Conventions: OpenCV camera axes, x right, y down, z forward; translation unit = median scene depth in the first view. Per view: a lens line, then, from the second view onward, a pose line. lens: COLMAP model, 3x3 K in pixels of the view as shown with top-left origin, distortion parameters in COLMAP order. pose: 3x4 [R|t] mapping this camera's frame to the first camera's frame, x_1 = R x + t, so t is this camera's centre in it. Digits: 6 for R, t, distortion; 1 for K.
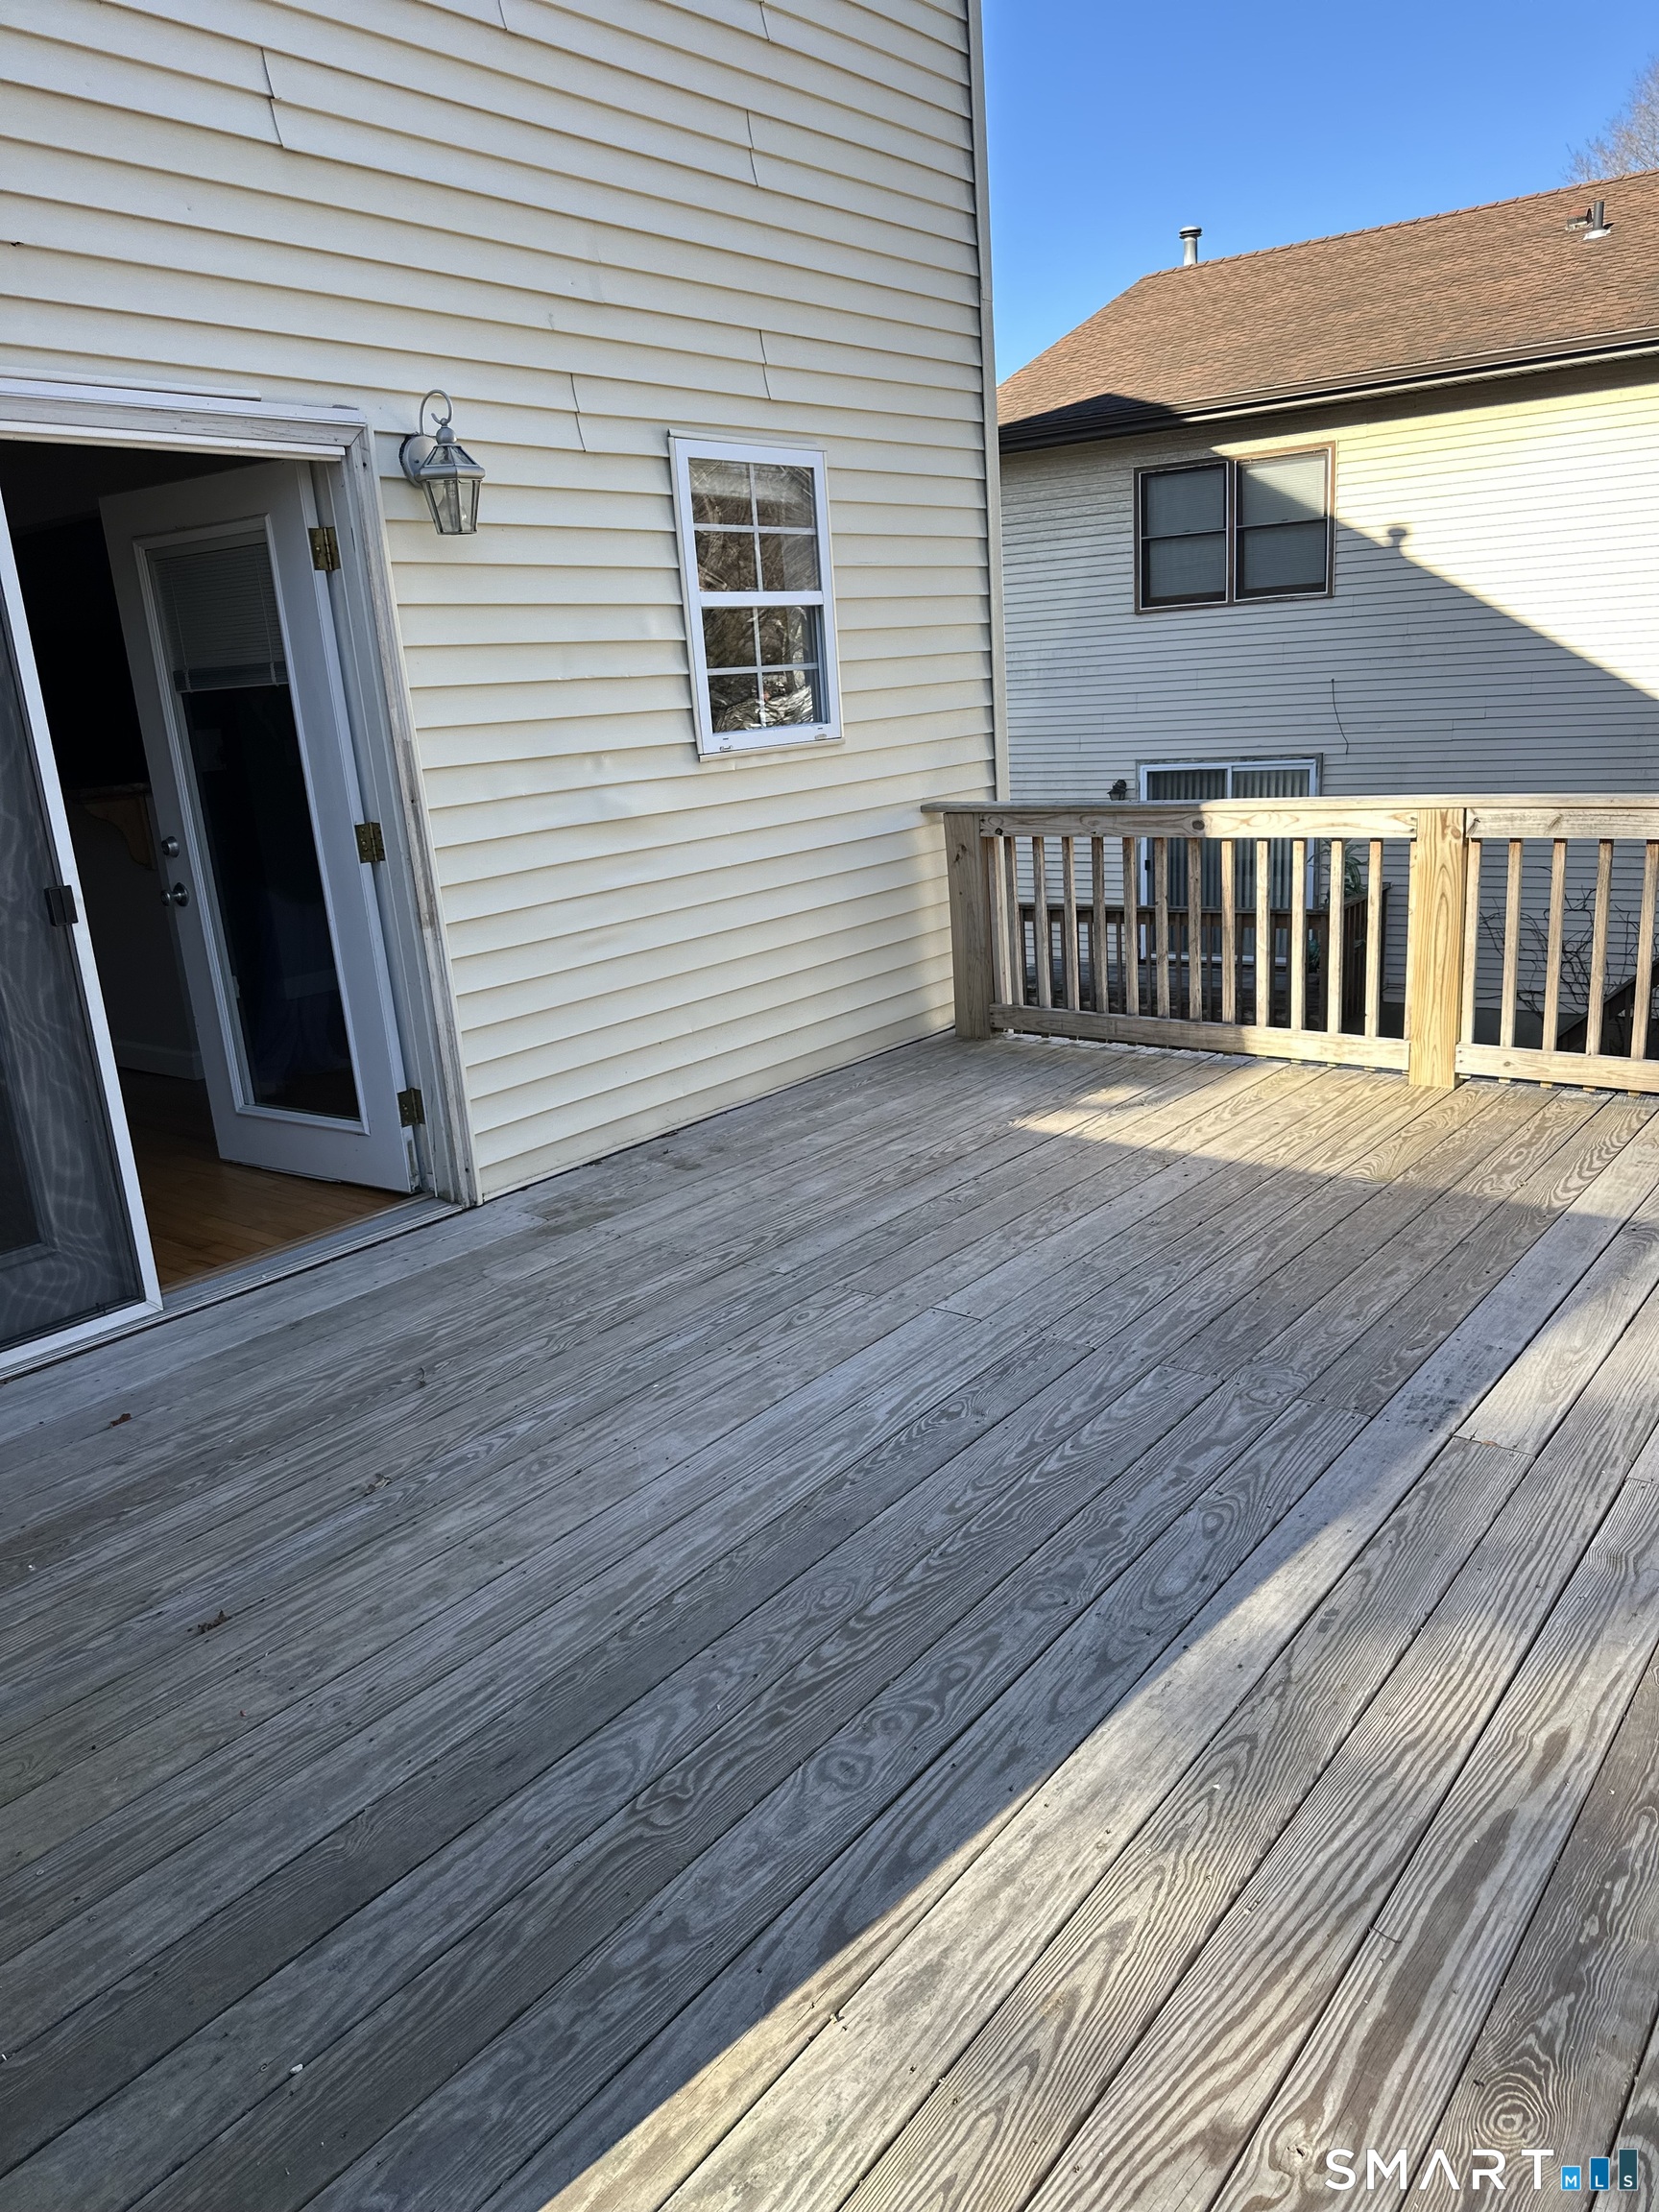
lens RADIAL K [[1534.1, 0, 829.5], [0, 1534.1, 1106.0], [0, 0, 1]] dist [0.002699, -0.000464]
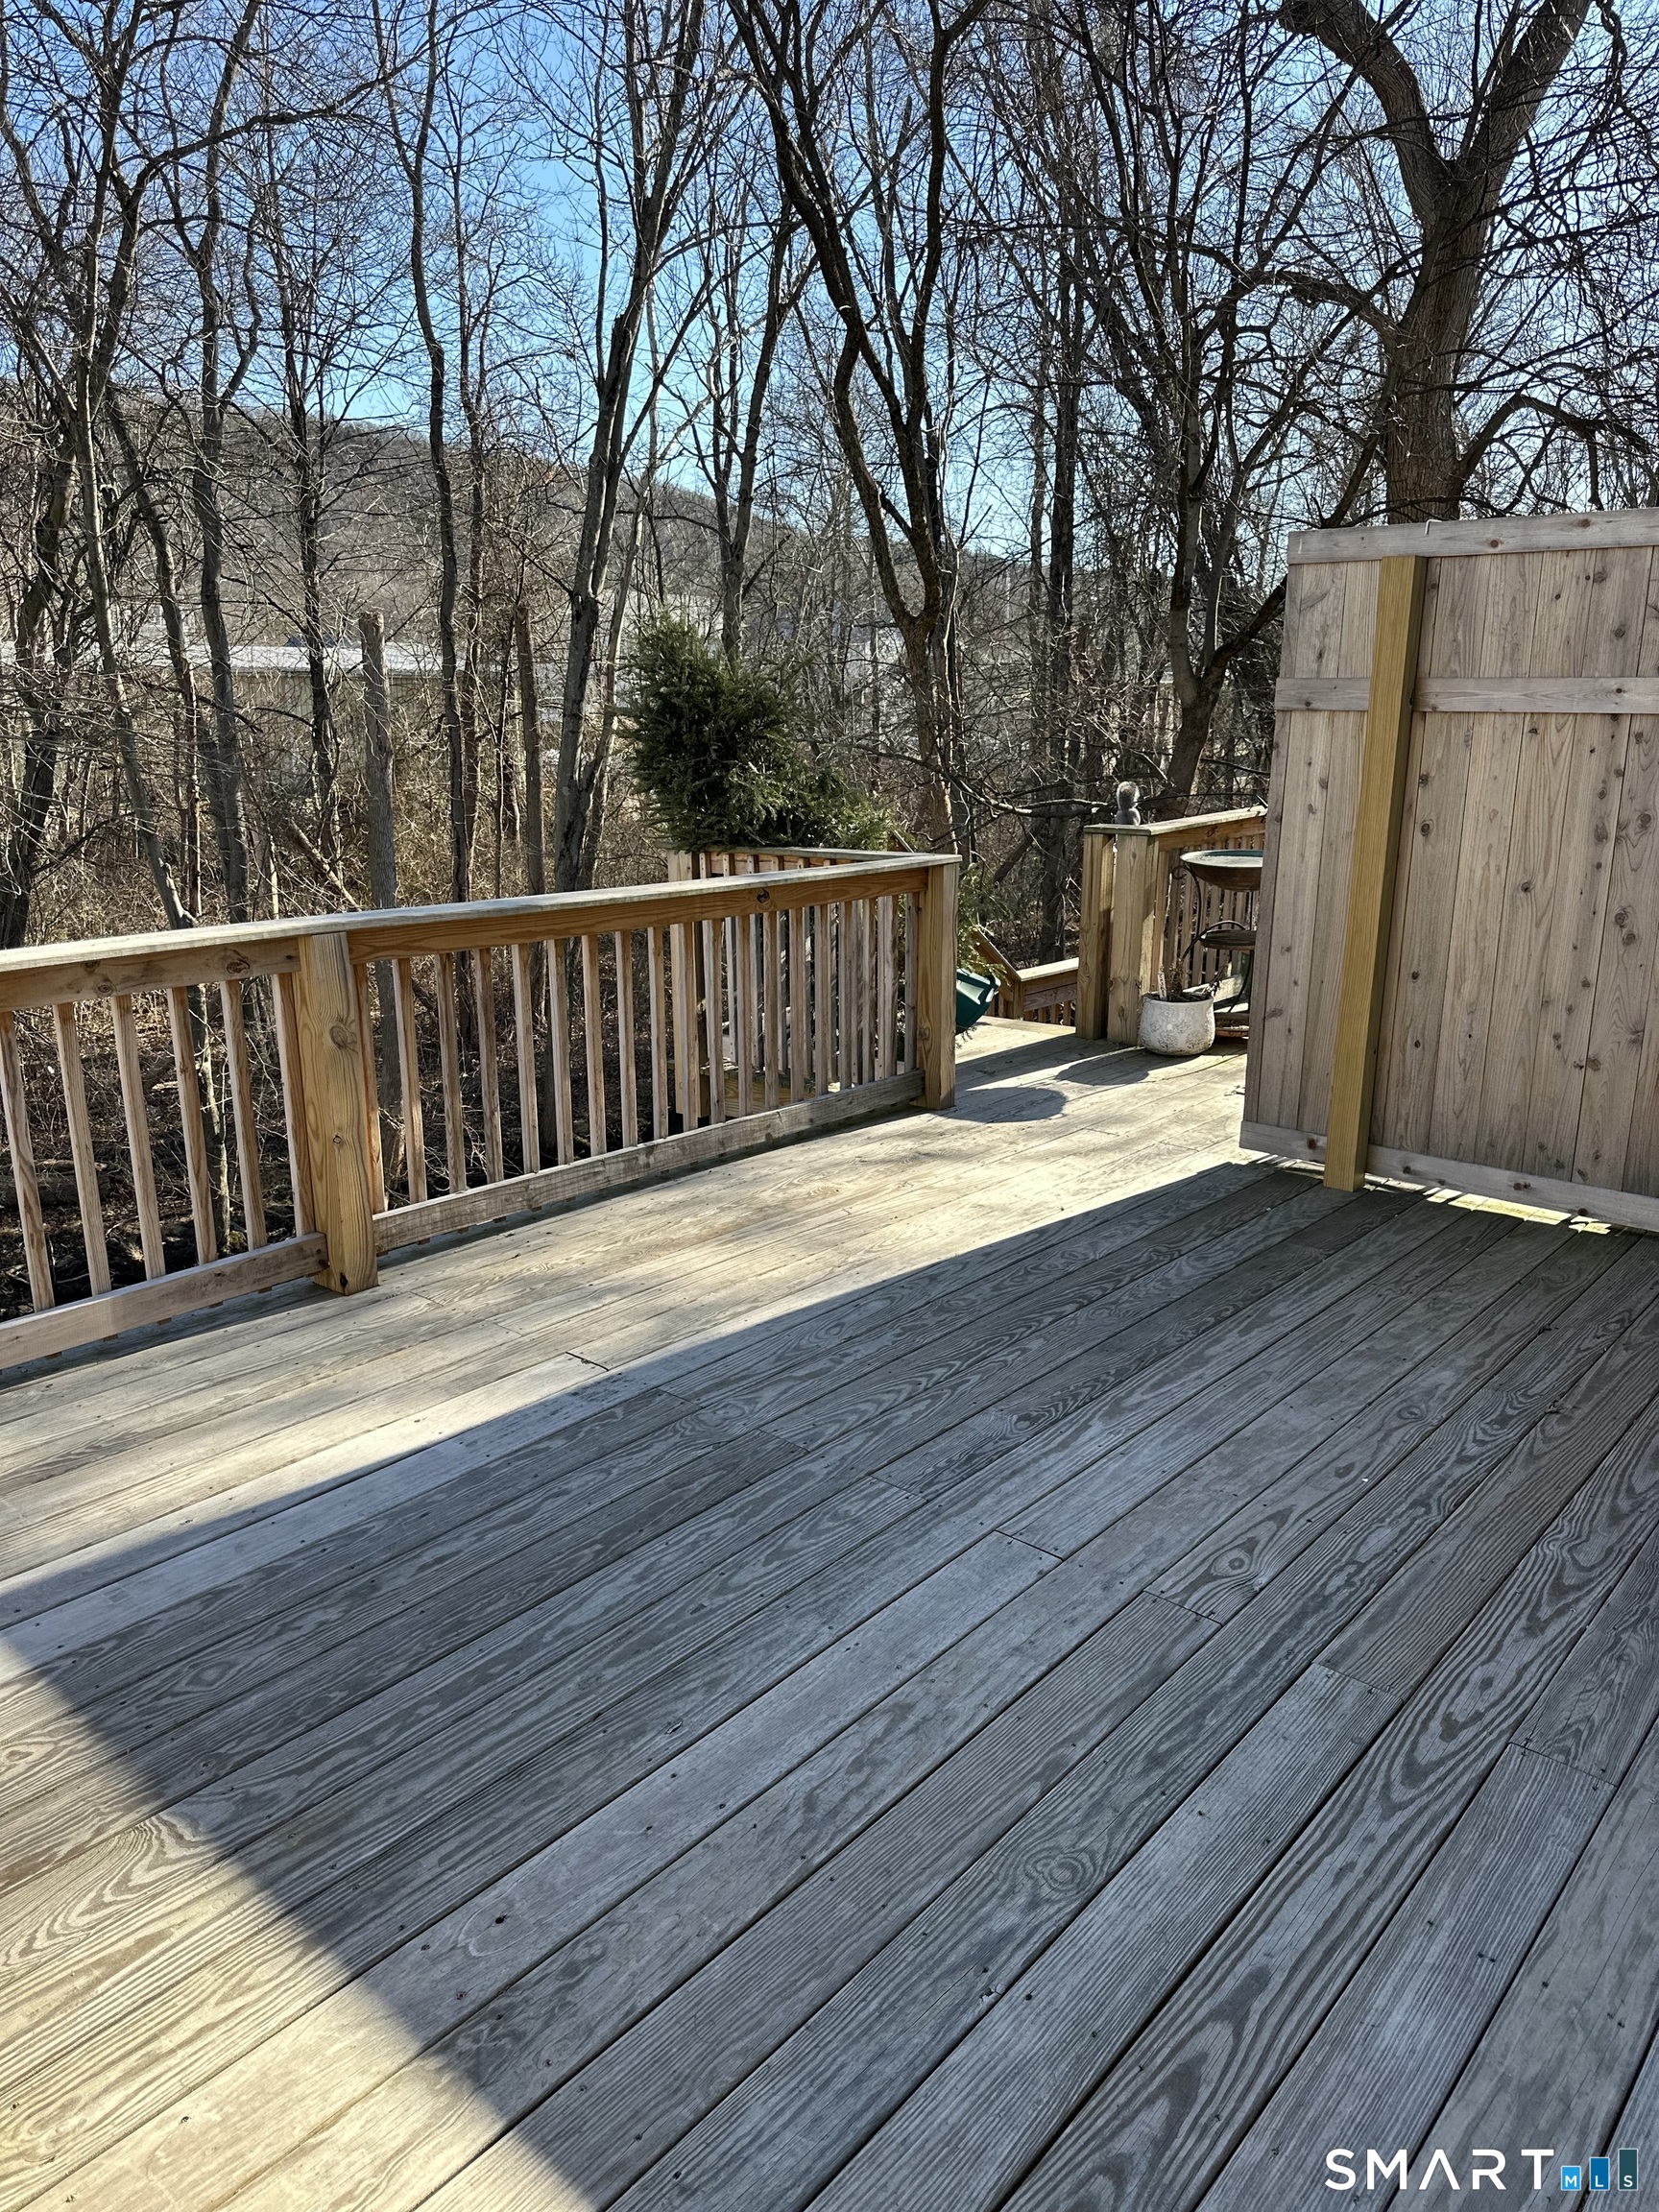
lens RADIAL K [[1534.1, 0, 829.5], [0, 1534.1, 1106.0], [0, 0, 1]] dist [0.002699, -0.000464]
pose [[-0.996249, 0.073137, 0.046242, 0.157119], [0.086476, 0.860241, 0.502502, -0.540087], [-0.003028, 0.504616, -0.863339, 1.887160]]
